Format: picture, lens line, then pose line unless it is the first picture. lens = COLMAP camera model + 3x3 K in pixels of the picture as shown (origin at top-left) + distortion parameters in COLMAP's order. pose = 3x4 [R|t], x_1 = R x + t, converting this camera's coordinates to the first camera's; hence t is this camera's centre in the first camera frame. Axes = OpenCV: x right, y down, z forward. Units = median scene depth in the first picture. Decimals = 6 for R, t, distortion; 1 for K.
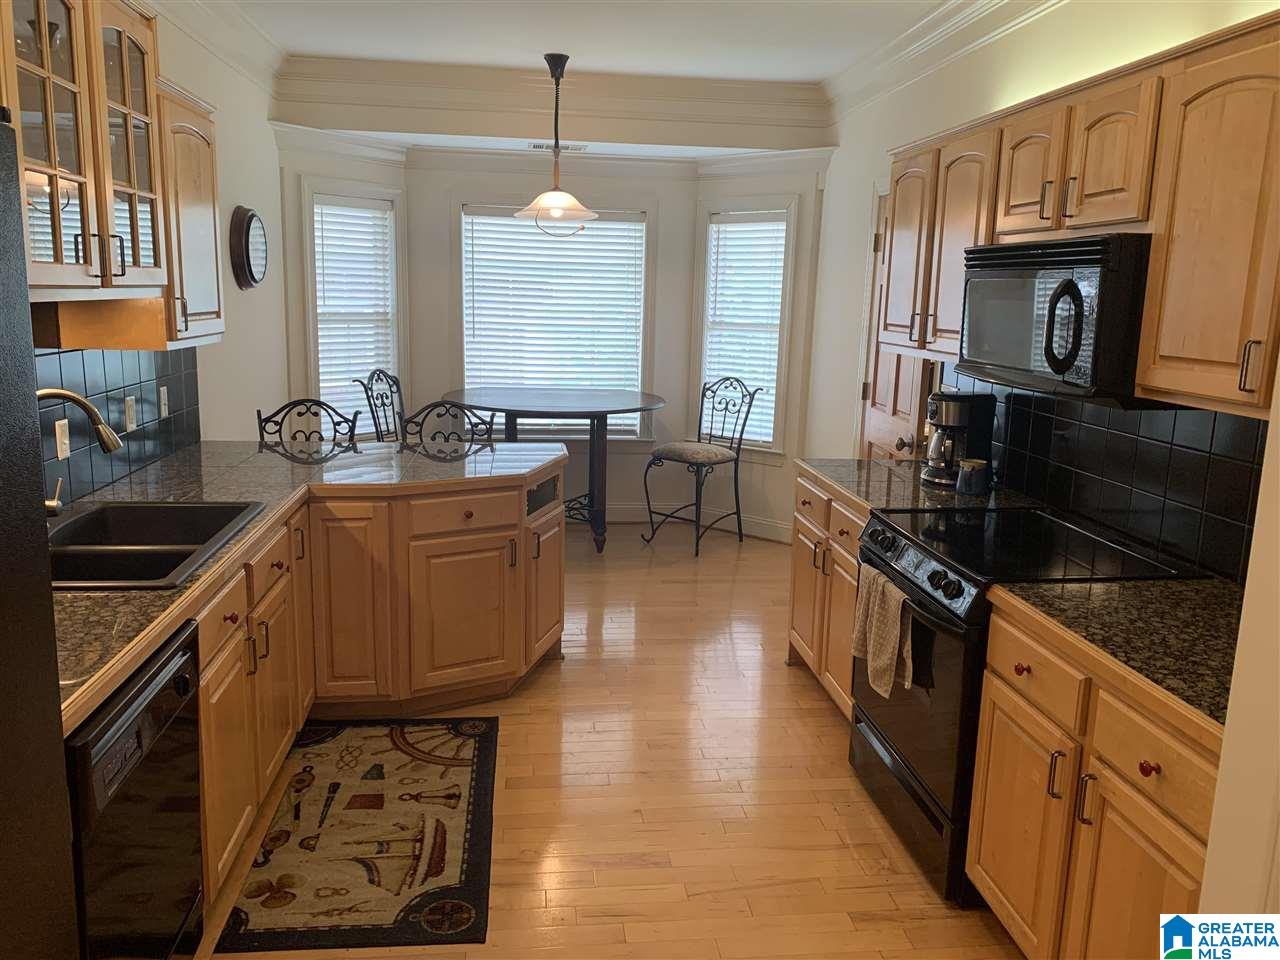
lens RADIAL K [[979.3, 0, 640.0], [0, 979.3, 480.0], [0, 0, 1]] dist [-0.028061, 0.003251]
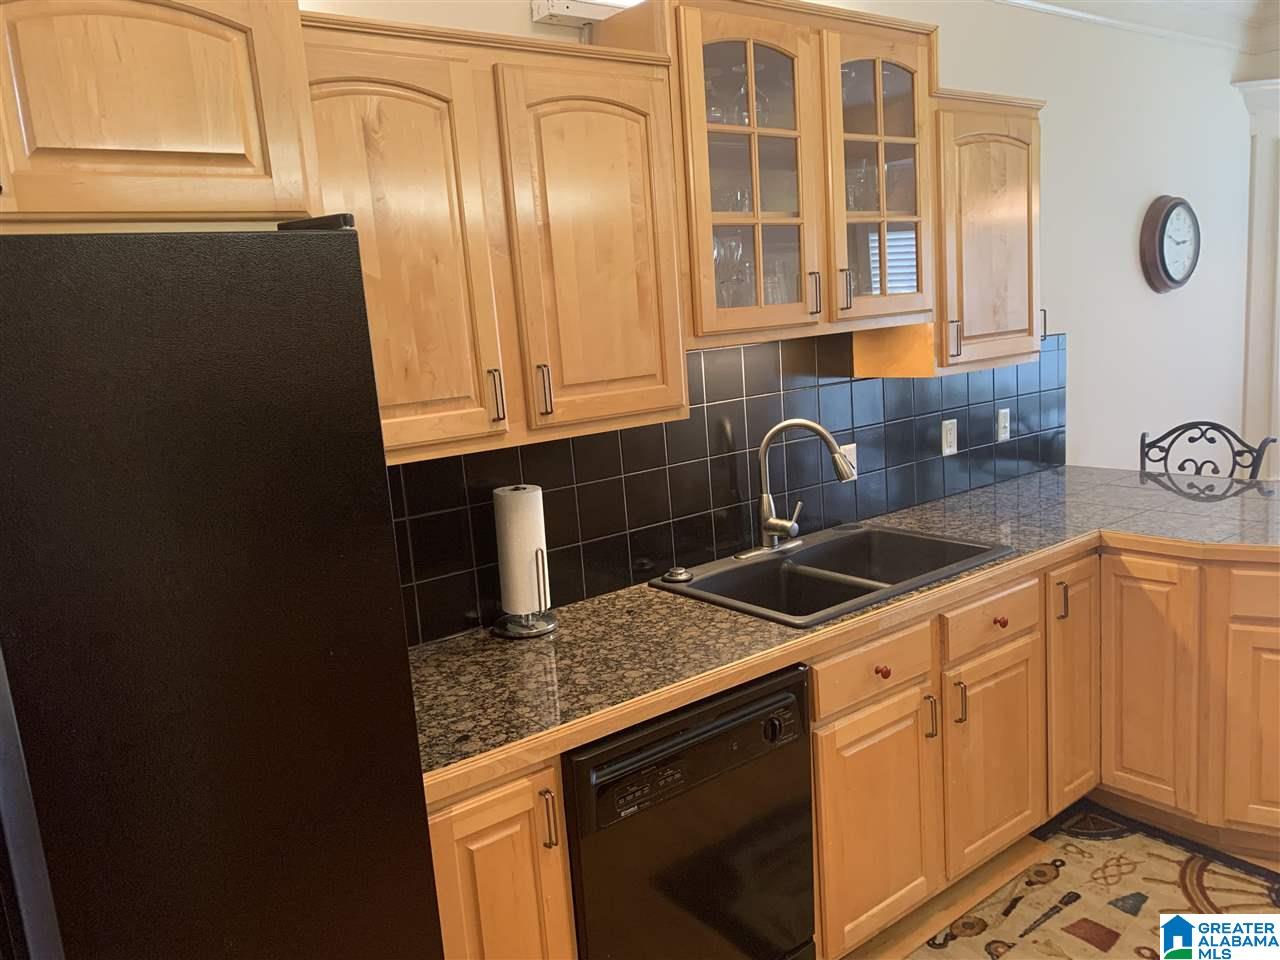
lens RADIAL K [[978.3, 0, 640.0], [0, 978.3, 480.0], [0, 0, 1]] dist [0.019795, -0.029484]
pose [[0.486009, 0.080299, -0.870257, 0.196615], [-0.076123, 0.995875, 0.049377, -0.050439], [0.870632, 0.042249, 0.490117, 0.240780]]
